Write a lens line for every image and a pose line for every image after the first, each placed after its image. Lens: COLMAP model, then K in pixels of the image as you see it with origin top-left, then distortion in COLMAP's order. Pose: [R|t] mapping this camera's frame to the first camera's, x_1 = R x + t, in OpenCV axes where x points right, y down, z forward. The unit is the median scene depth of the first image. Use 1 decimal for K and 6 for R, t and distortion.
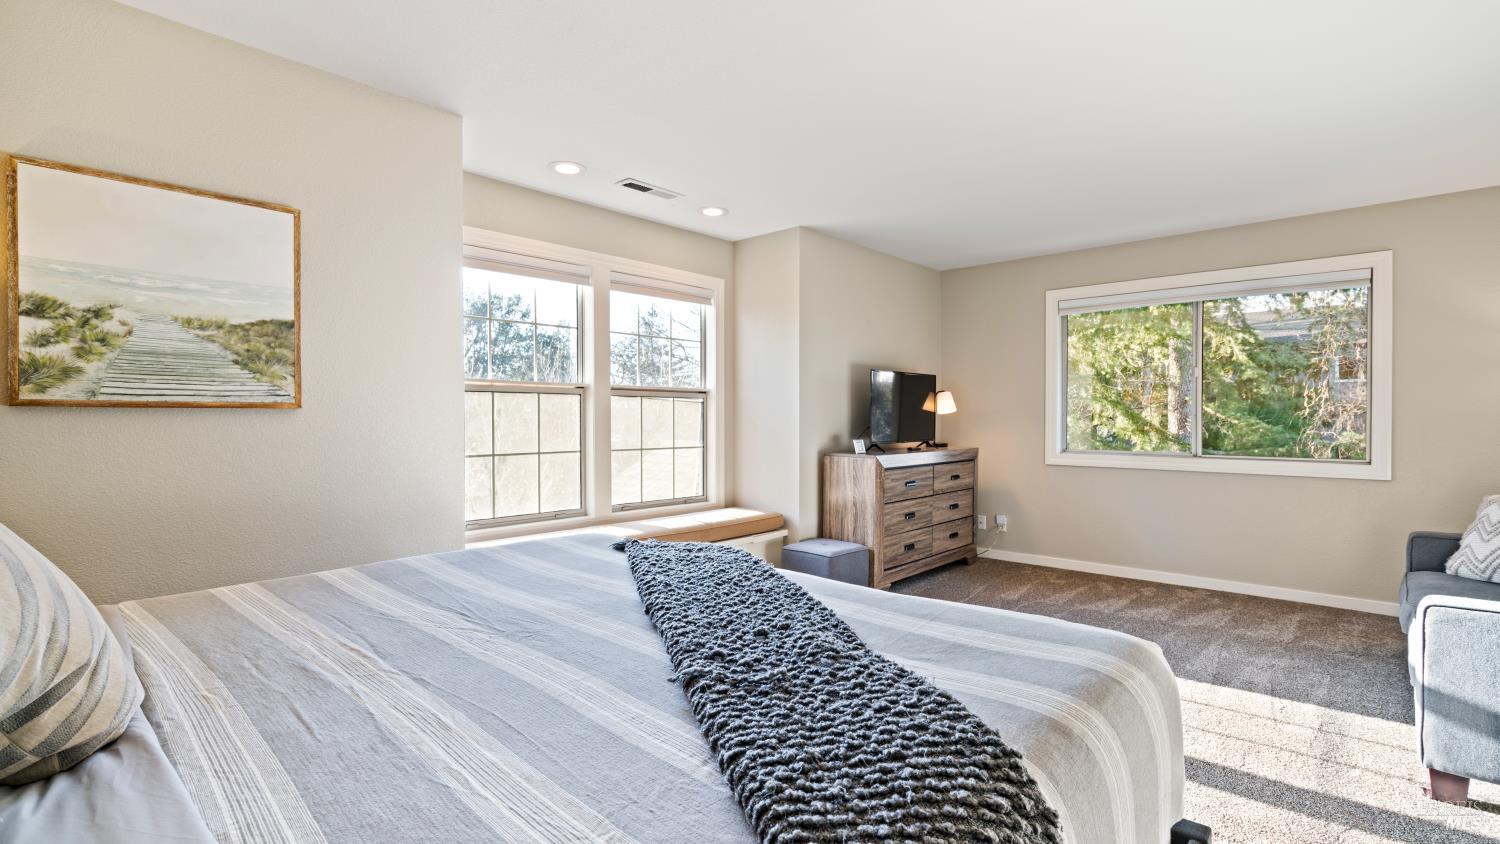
lens RADIAL K [[684.5, 0, 746.7], [0, 684.5, 421.2], [0, 0, 1]] dist [0.002530, 0.000677]
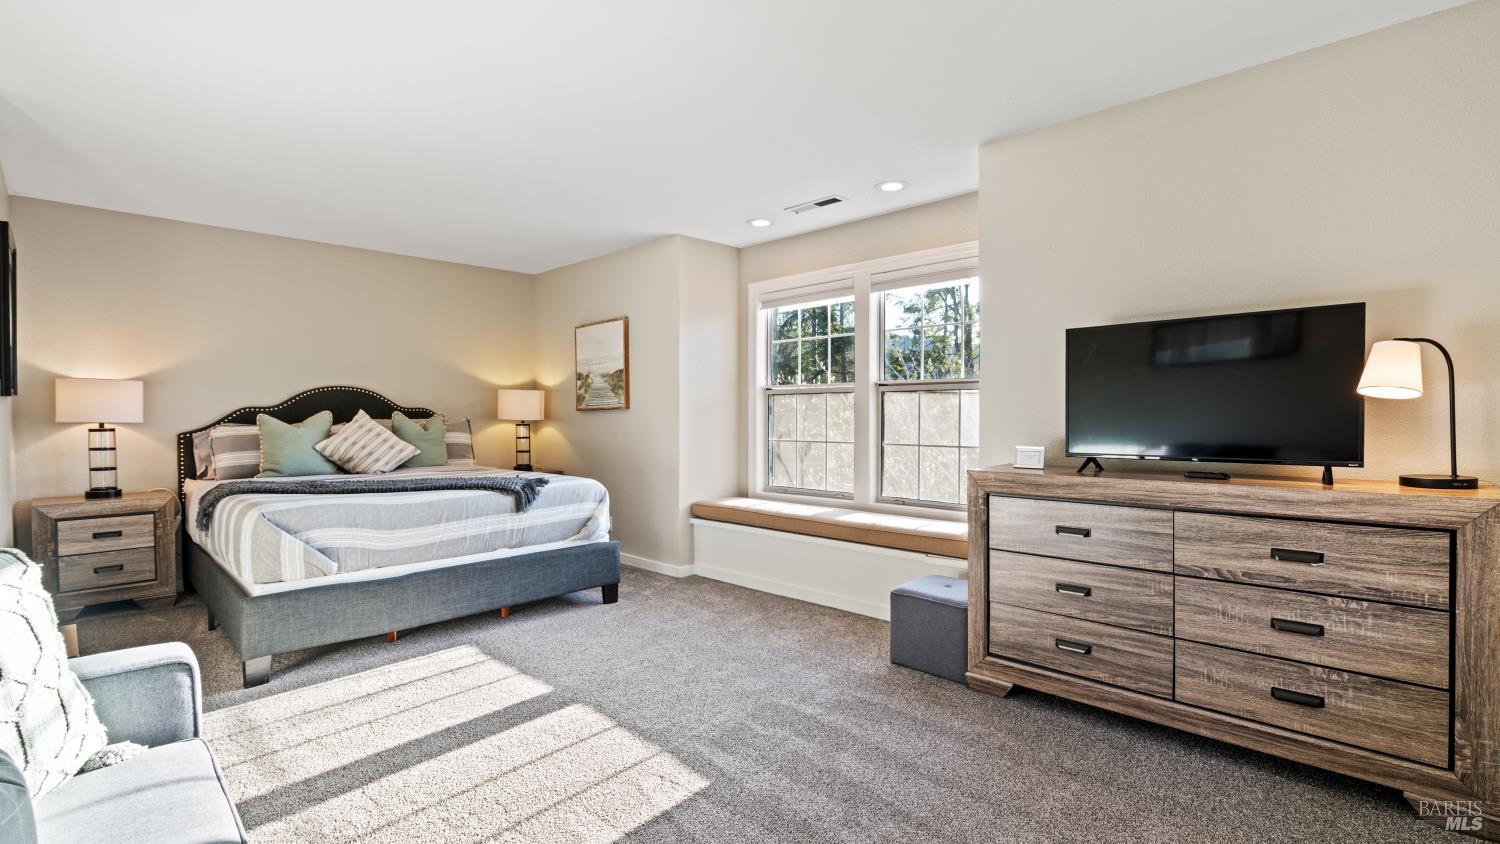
lens RADIAL K [[684.5, 0, 746.6], [0, 684.5, 419.9], [0, 0, 1]] dist [0.002530, 0.000677]
pose [[-0.017698, 0.008412, -0.999808, 0.932147], [-0.000658, 0.999964, 0.008425, -0.002873], [0.999843, 0.000807, -0.017692, 0.883592]]
